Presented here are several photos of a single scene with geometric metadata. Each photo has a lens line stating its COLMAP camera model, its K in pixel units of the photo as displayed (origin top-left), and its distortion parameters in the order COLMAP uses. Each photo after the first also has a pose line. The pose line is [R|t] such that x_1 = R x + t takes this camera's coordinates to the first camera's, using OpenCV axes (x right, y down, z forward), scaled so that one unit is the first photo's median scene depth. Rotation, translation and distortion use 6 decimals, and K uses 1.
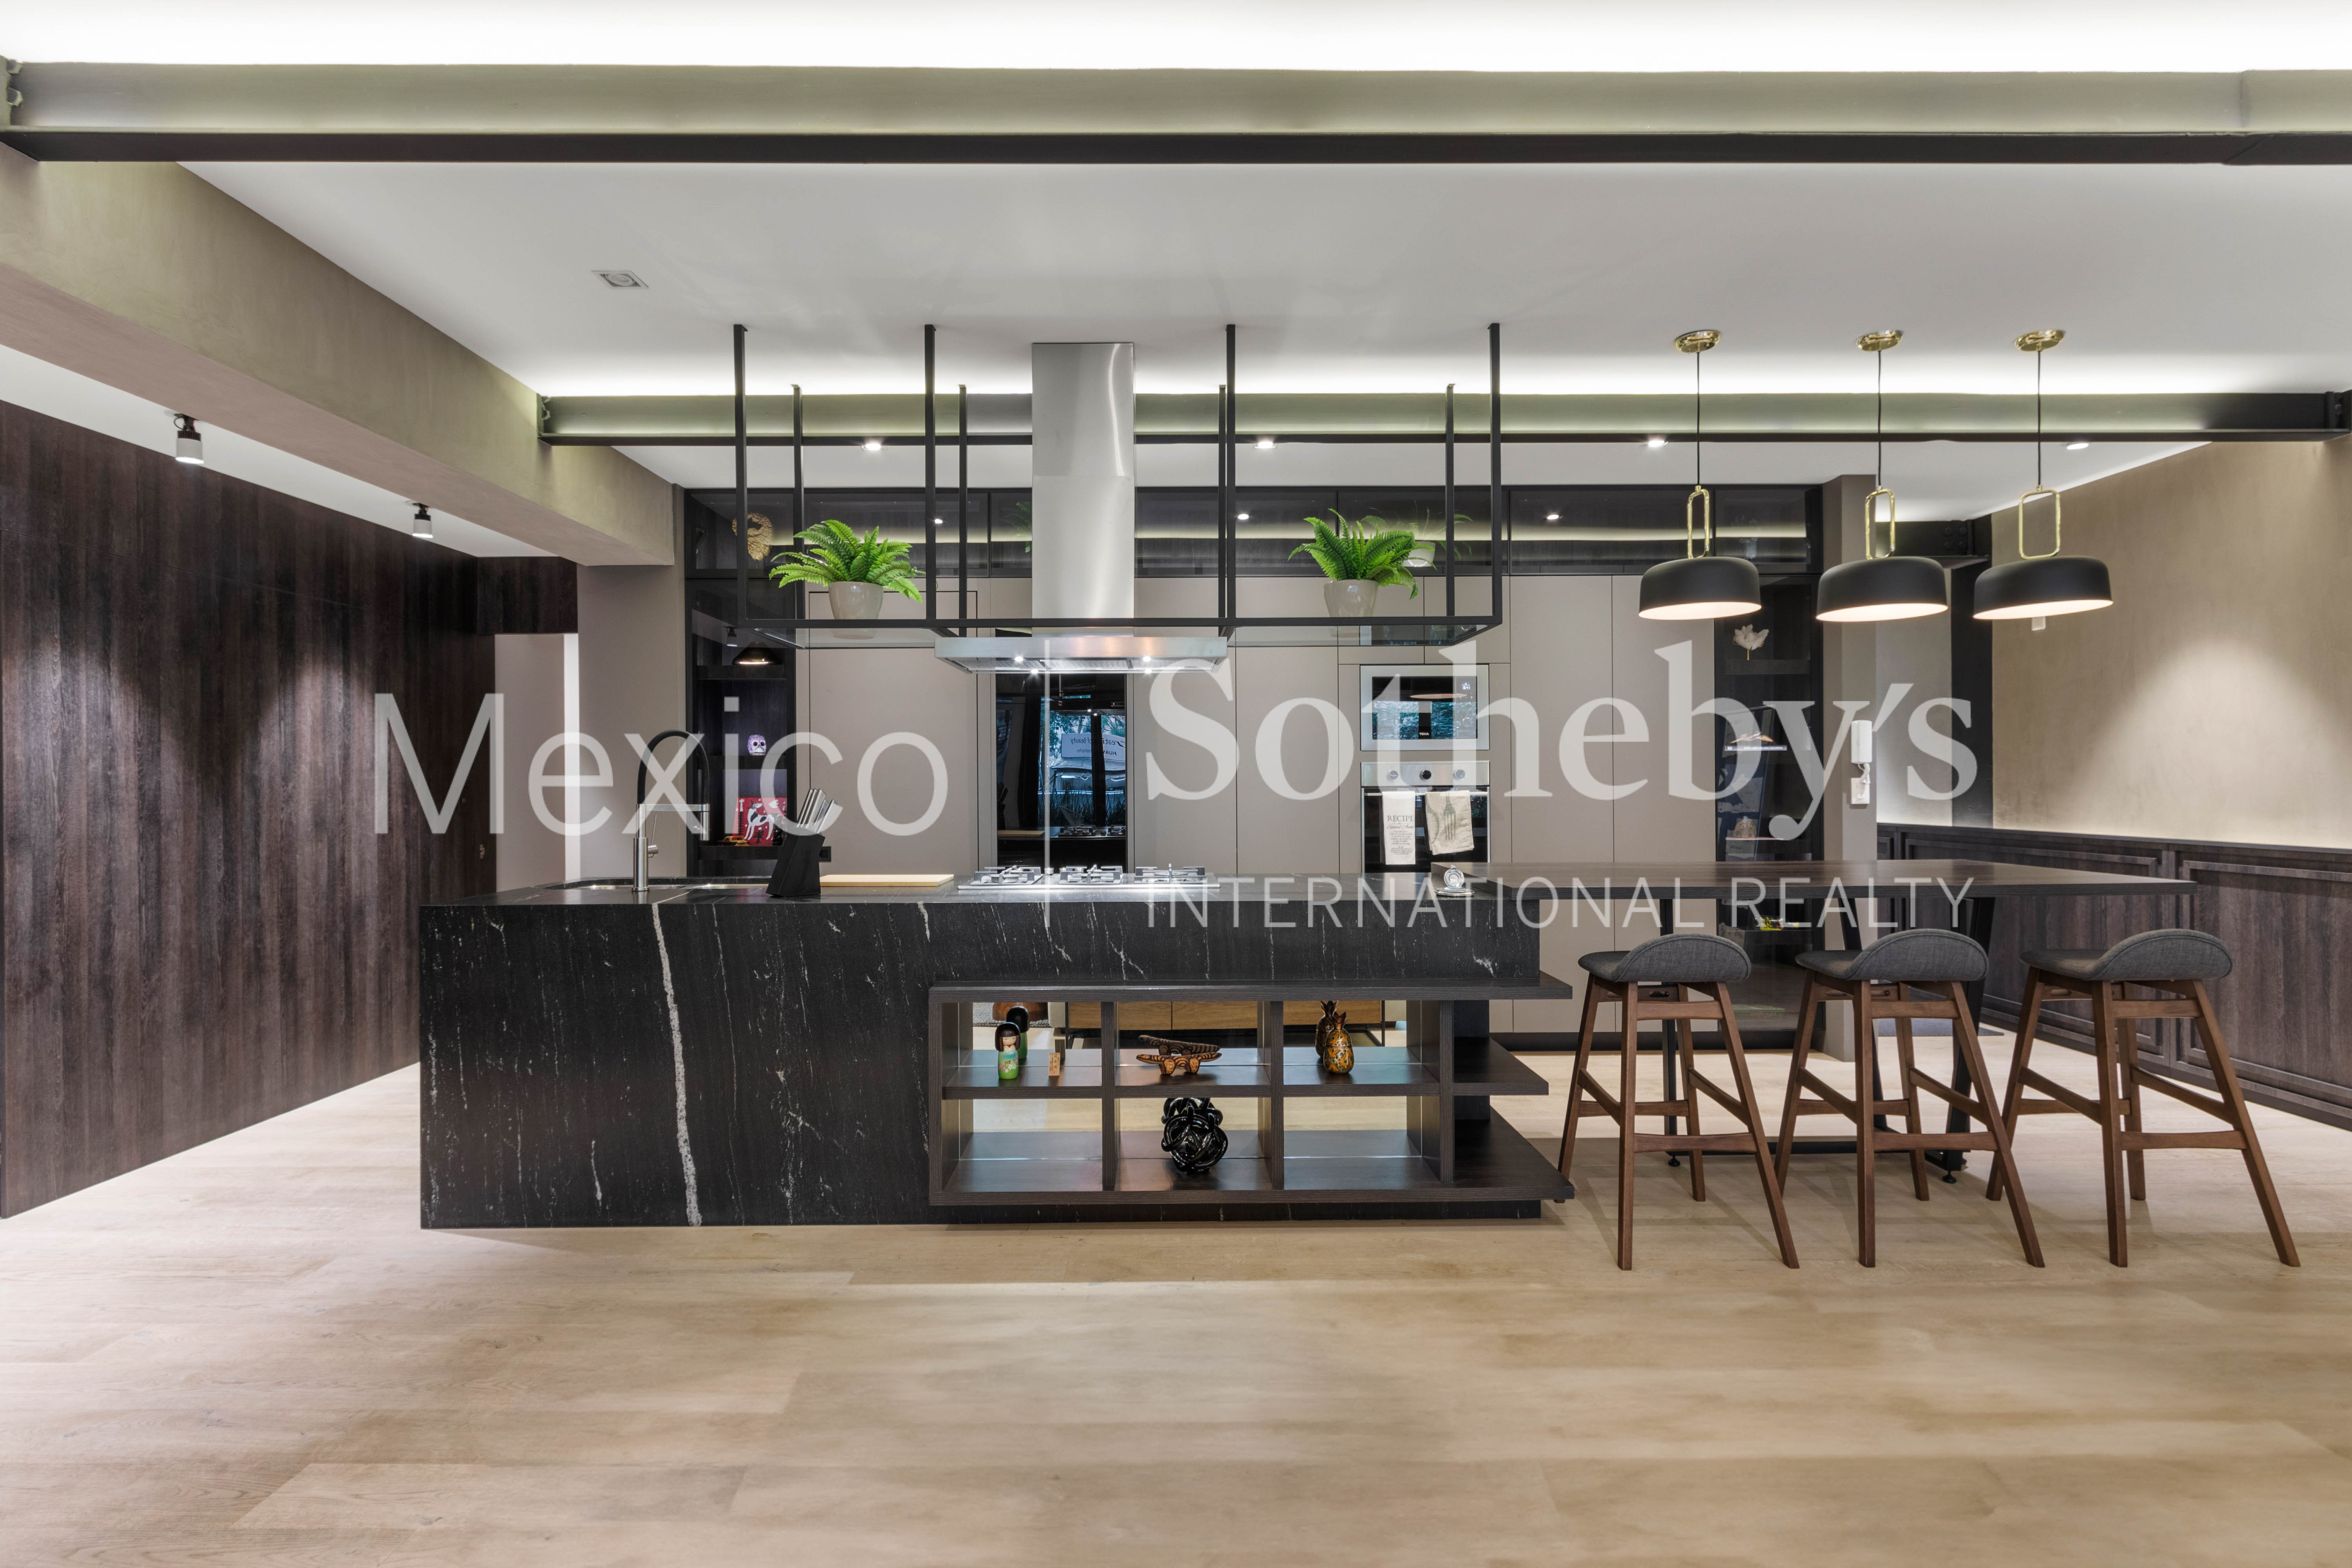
lens RADIAL K [[1174.9, 0, 1176.0], [0, 1174.9, 784.0], [0, 0, 1]] dist [0.003322, -0.000511]
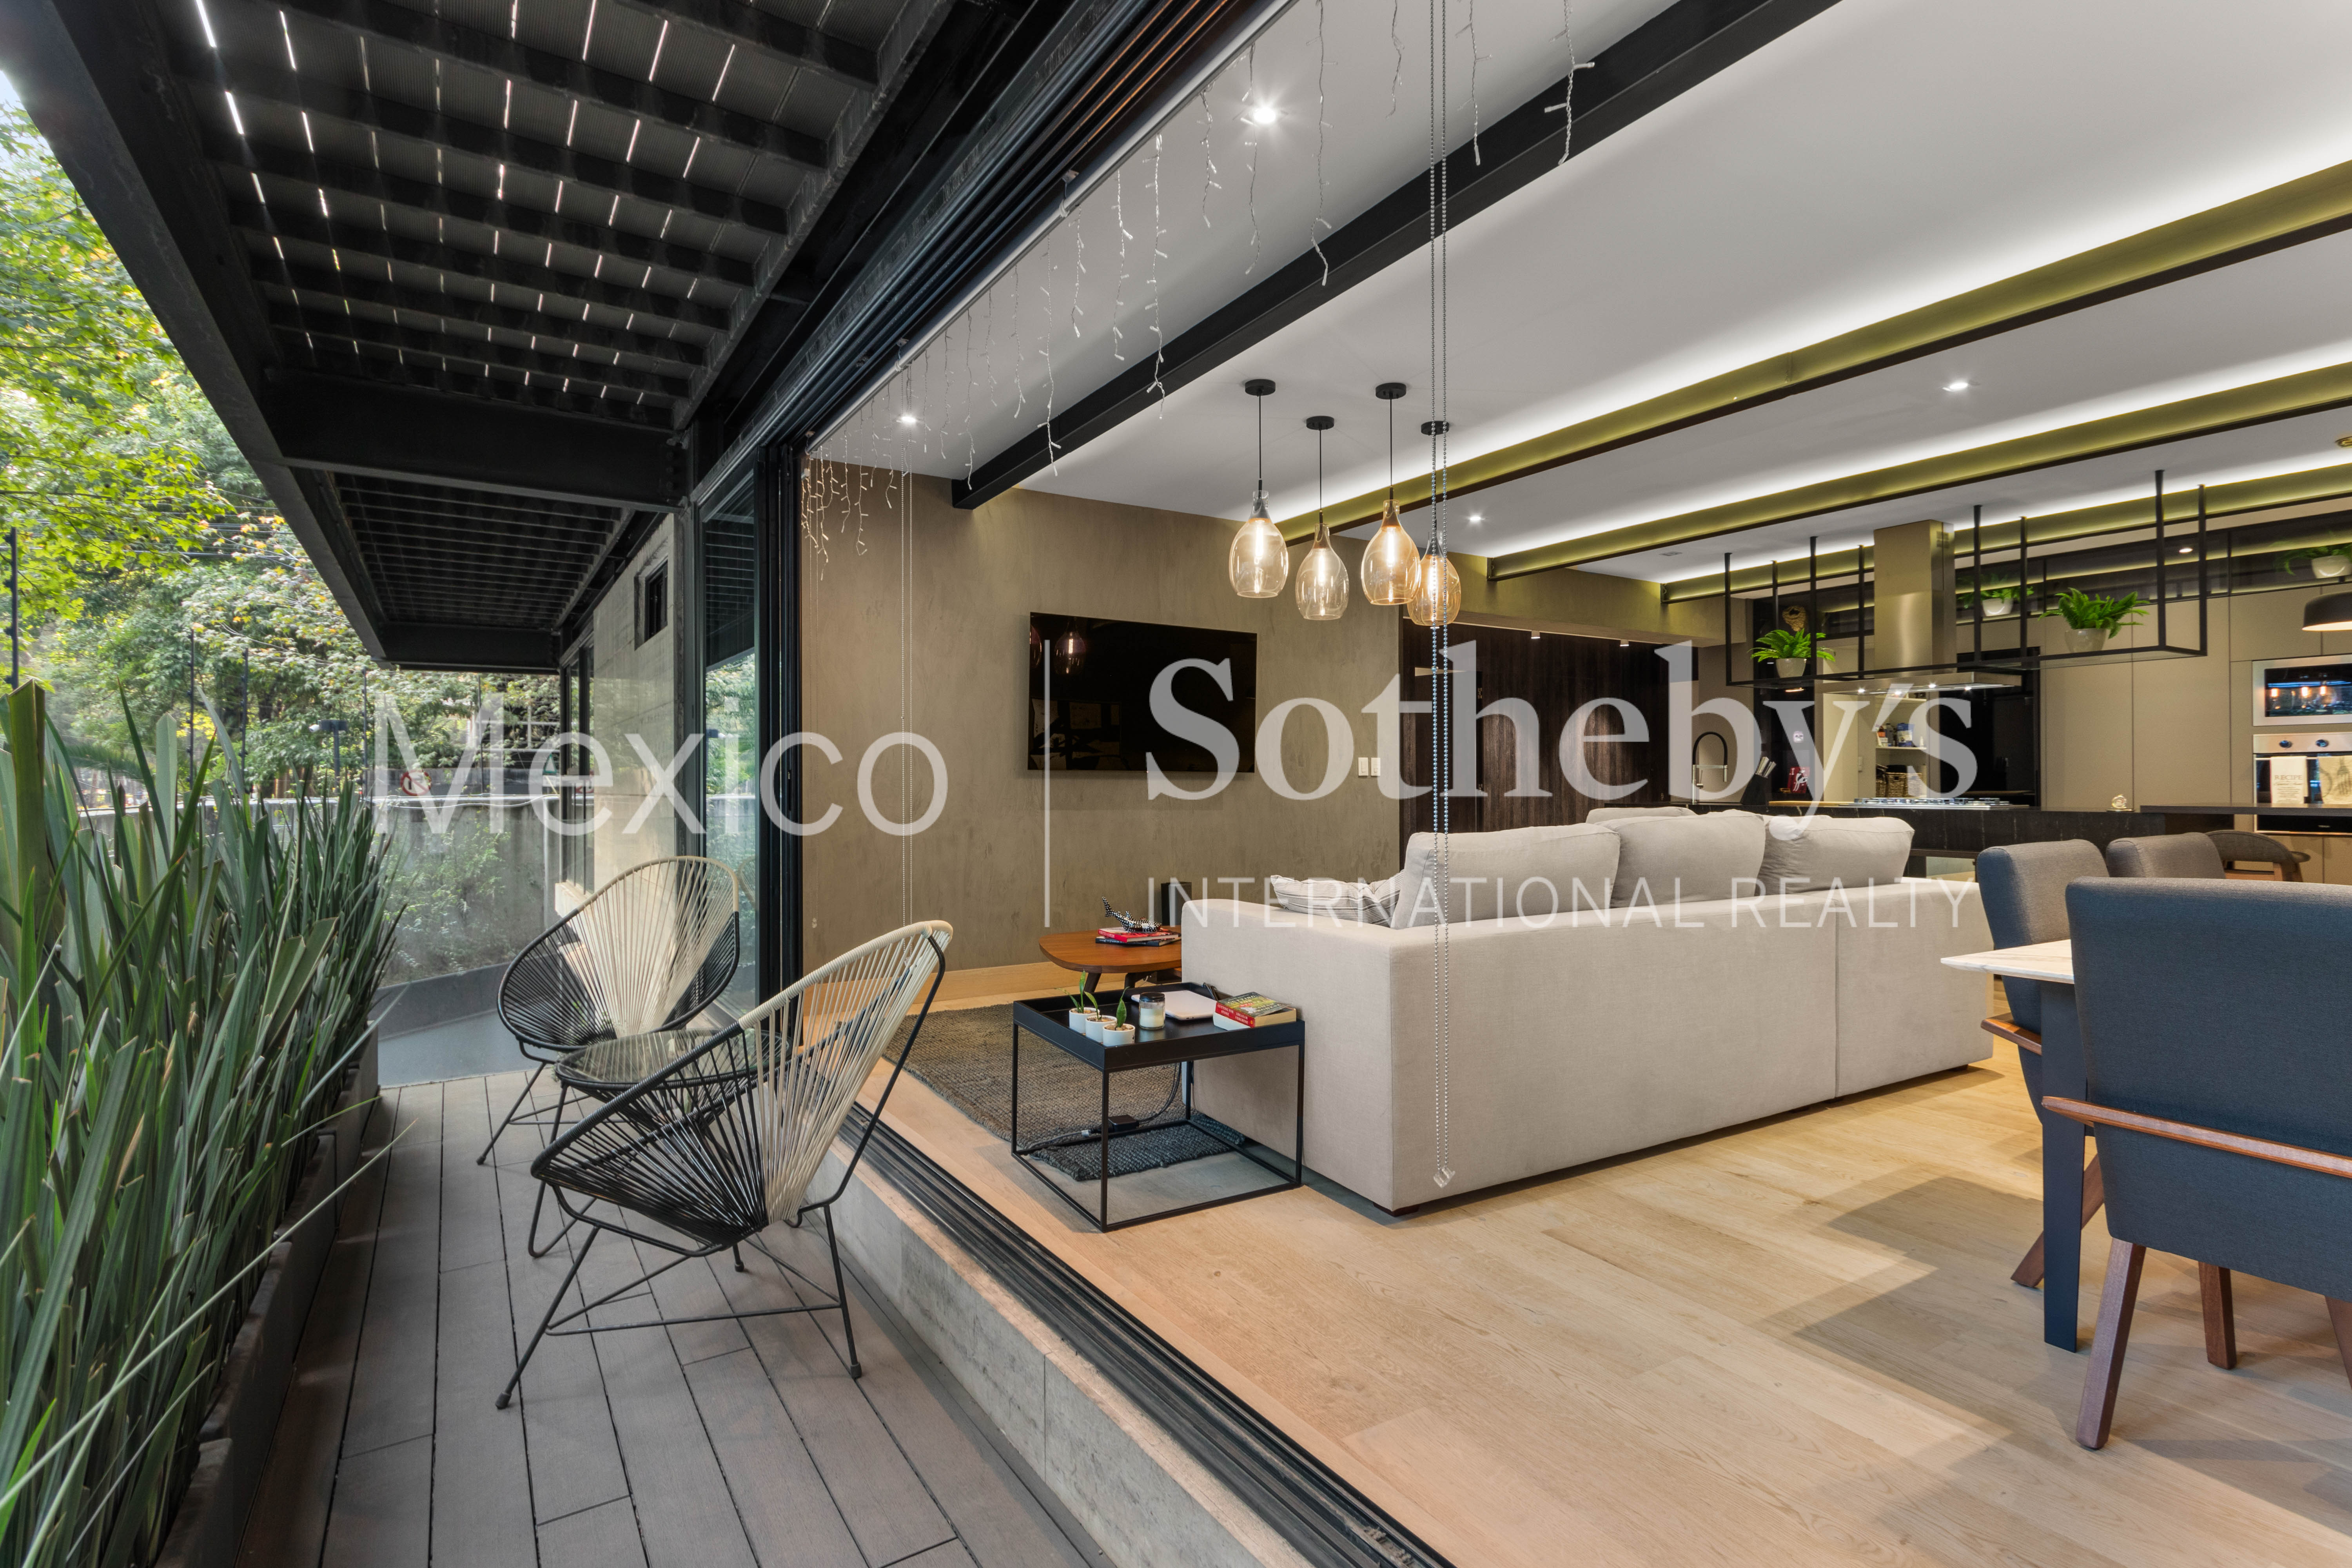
lens RADIAL K [[1097.3, 0, 1198.6], [0, 1097.3, 802.0], [0, 0, 1]] dist [0.002198, -0.000259]
pose [[0.524930, 0.010026, -0.851087, 0.867699], [0.000062, 0.999930, 0.011818, 0.061273], [0.851146, -0.006256, 0.524892, -0.954589]]
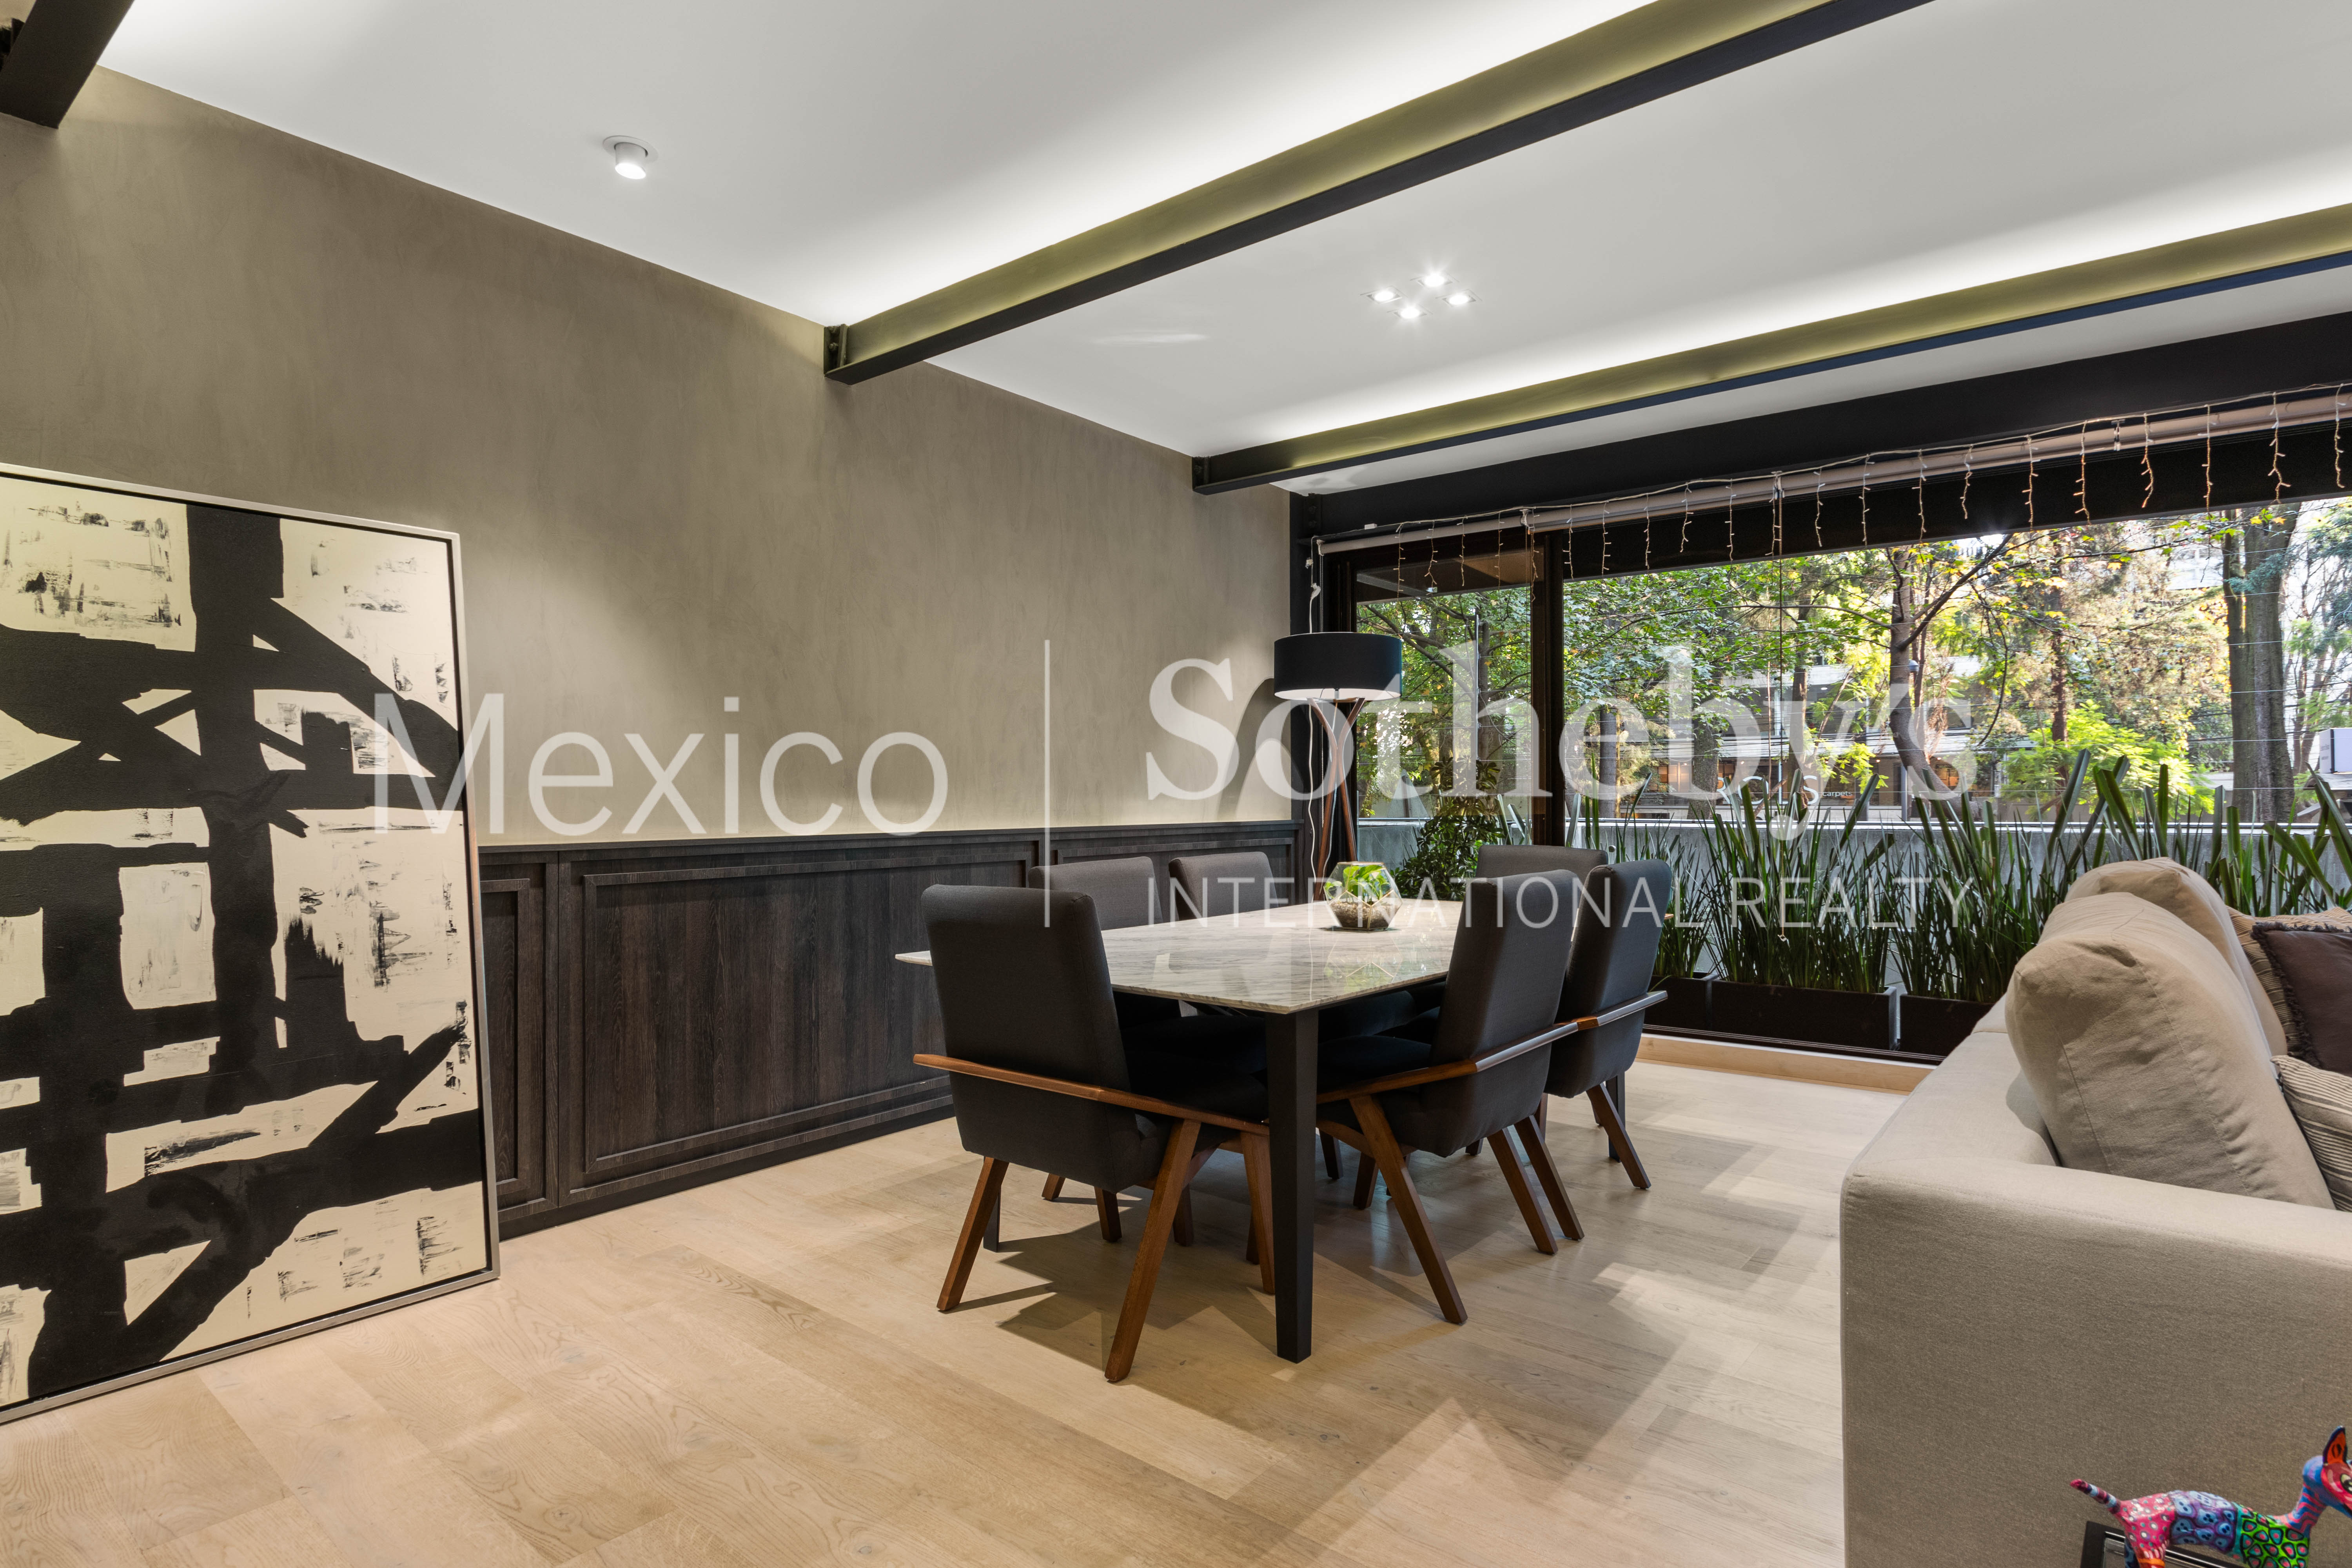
lens RADIAL K [[1214.9, 0, 1176.0], [0, 1214.9, 784.0], [0, 0, 1]] dist [0.002811, -0.000211]
pose [[-0.773864, 0.012210, 0.633234, 0.254562], [0.009809, 0.999925, -0.007293, 0.033513], [-0.633276, 0.000568, -0.773926, 0.763801]]
